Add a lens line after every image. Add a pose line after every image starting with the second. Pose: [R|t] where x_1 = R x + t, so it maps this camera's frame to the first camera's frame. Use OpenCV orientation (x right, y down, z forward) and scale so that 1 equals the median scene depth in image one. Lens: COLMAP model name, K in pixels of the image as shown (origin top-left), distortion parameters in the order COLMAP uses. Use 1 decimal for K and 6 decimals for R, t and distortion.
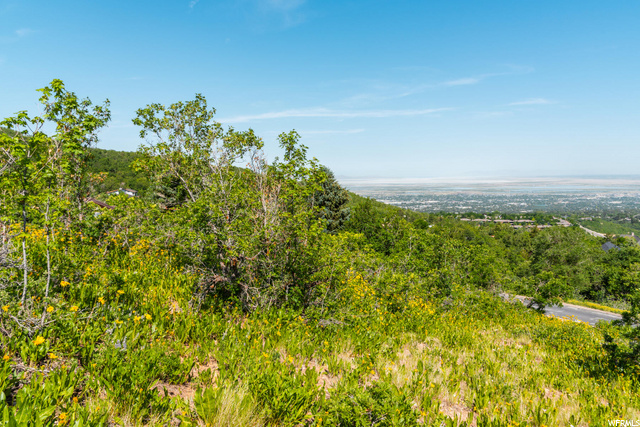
lens RADIAL K [[457.3, 0, 308.8], [0, 457.3, 214.1], [0, 0, 1]] dist [0.005240, -0.004973]
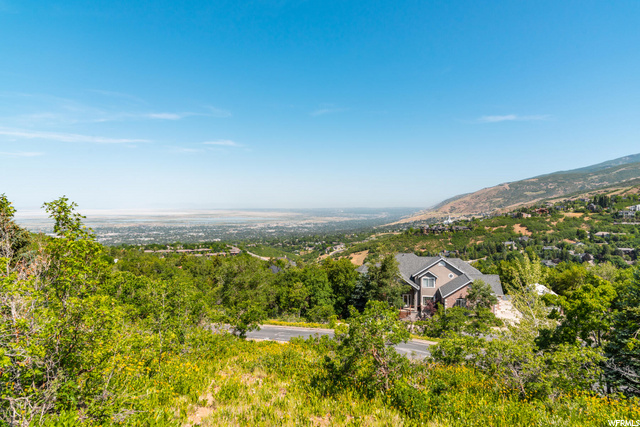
lens RADIAL K [[442.0, 0, 323.8], [0, 442.0, 215.6], [0, 0, 1]] dist [0.012962, -0.003069]
pose [[0.757215, 0.001554, 0.653164, -0.043543], [0.040906, 0.997921, -0.049797, -0.018191], [-0.651884, 0.064425, 0.755577, 0.012965]]
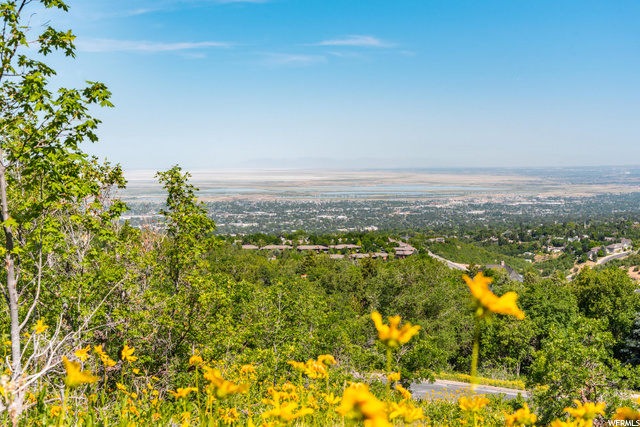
lens RADIAL K [[880.6, 0, 320.0], [0, 880.6, 213.5], [0, 0, 1]] dist [0.031924, -0.086758]
pose [[0.914692, -0.012625, 0.403953, -0.085360], [0.024182, 0.999431, -0.023520, -0.013397], [-0.403427, 0.031282, 0.914477, -0.089541]]
